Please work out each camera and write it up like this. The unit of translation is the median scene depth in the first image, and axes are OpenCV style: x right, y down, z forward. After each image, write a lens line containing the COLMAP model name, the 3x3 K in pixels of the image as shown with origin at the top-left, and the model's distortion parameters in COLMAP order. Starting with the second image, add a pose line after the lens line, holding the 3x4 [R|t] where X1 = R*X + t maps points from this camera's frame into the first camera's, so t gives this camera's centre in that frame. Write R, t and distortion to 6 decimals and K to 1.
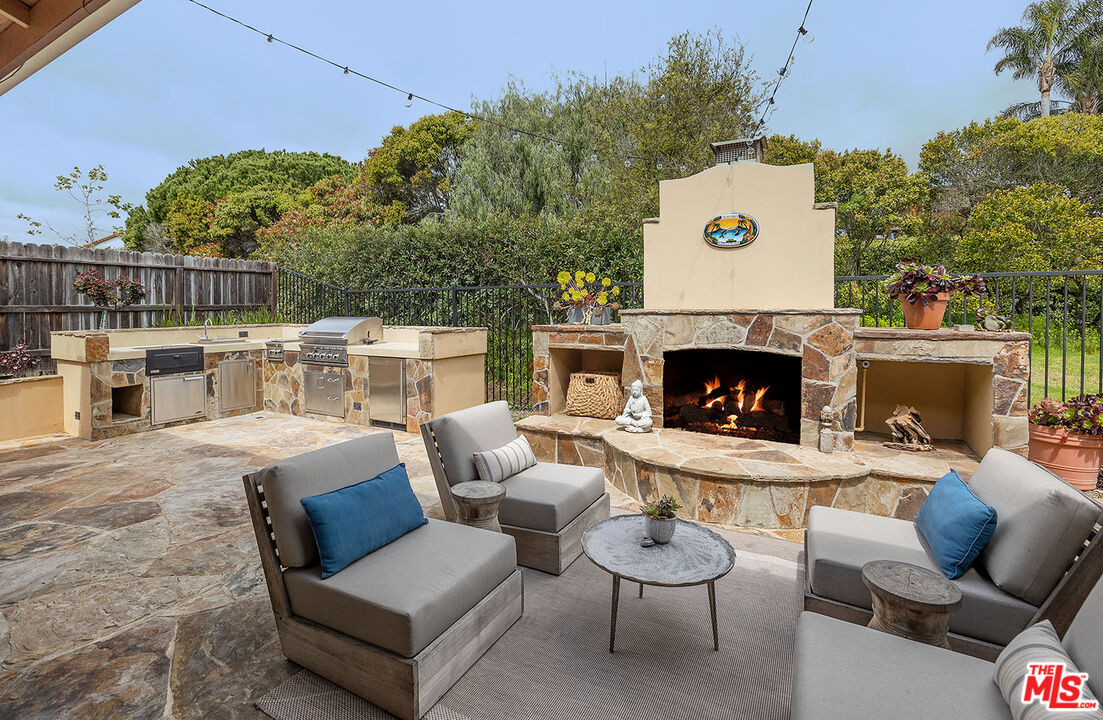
lens RADIAL K [[503.5, 0, 536.3], [0, 503.5, 316.2], [0, 0, 1]] dist [-0.012064, 0.001036]
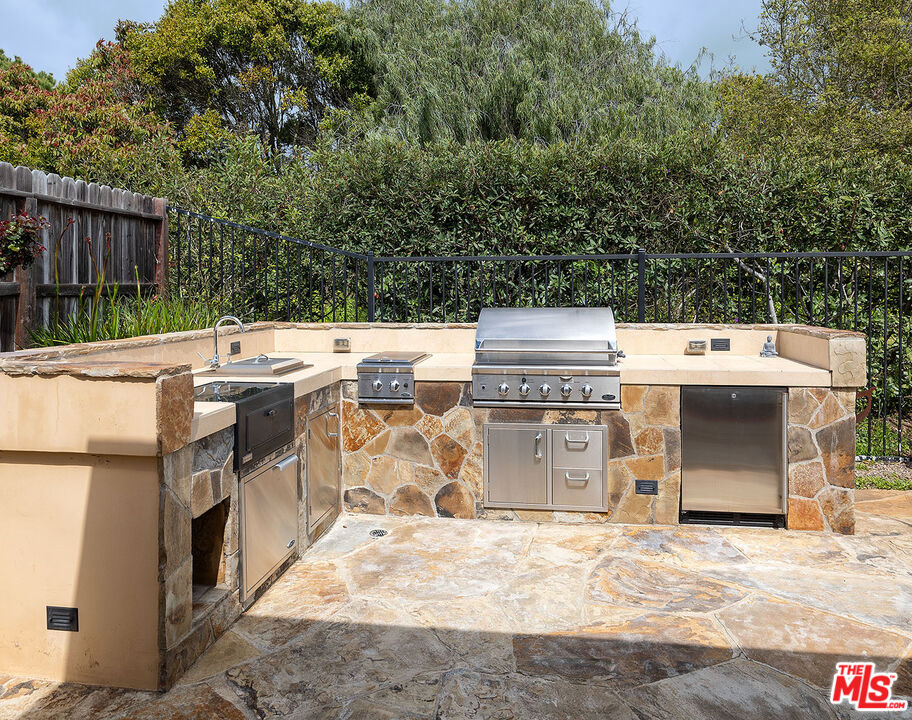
lens RADIAL K [[648.0, 0, 450.1], [0, 648.0, 309.6], [0, 0, 1]] dist [-0.002171, 0.005066]
pose [[0.929944, -0.011271, 0.367527, -1.069264], [0.007883, 0.999911, 0.010718, -0.006731], [-0.367616, -0.007070, 0.929951, 0.660363]]
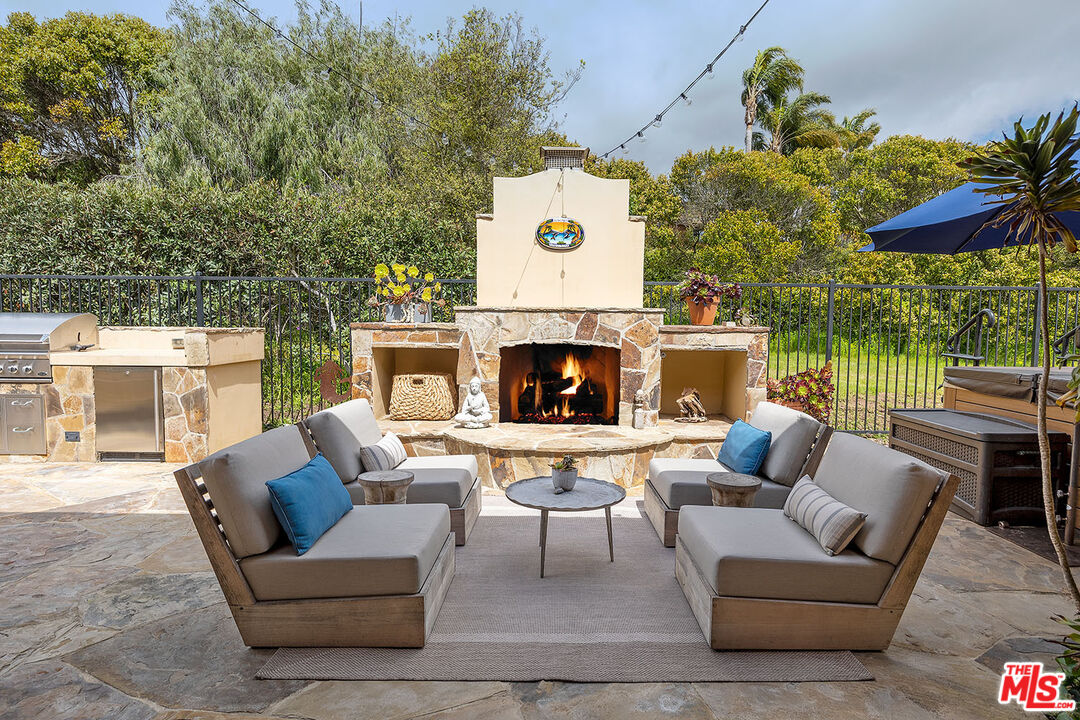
lens RADIAL K [[625.5, 0, 556.0], [0, 625.5, 356.3], [0, 0, 1]] dist [-0.002193, -0.001042]
pose [[0.870638, -0.018147, 0.491589, -0.265224], [-0.005523, 0.998896, 0.046654, 0.027118], [-0.491893, -0.043334, 0.869576, -0.154107]]
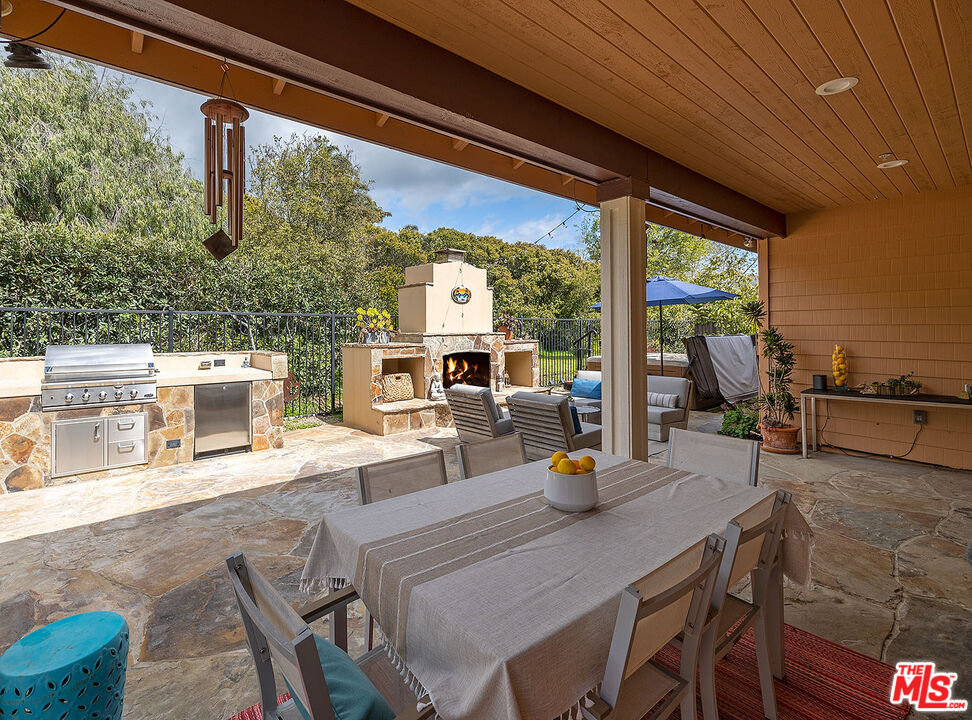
lens RADIAL K [[467.5, 0, 467.4], [0, 467.5, 323.9], [0, 0, 1]] dist [-0.004294, 0.000459]
pose [[0.337920, 0.015250, 0.941051, -1.330459], [0.017869, 0.999585, -0.022615, -0.006354], [-0.941005, 0.024458, 0.337507, 0.316887]]
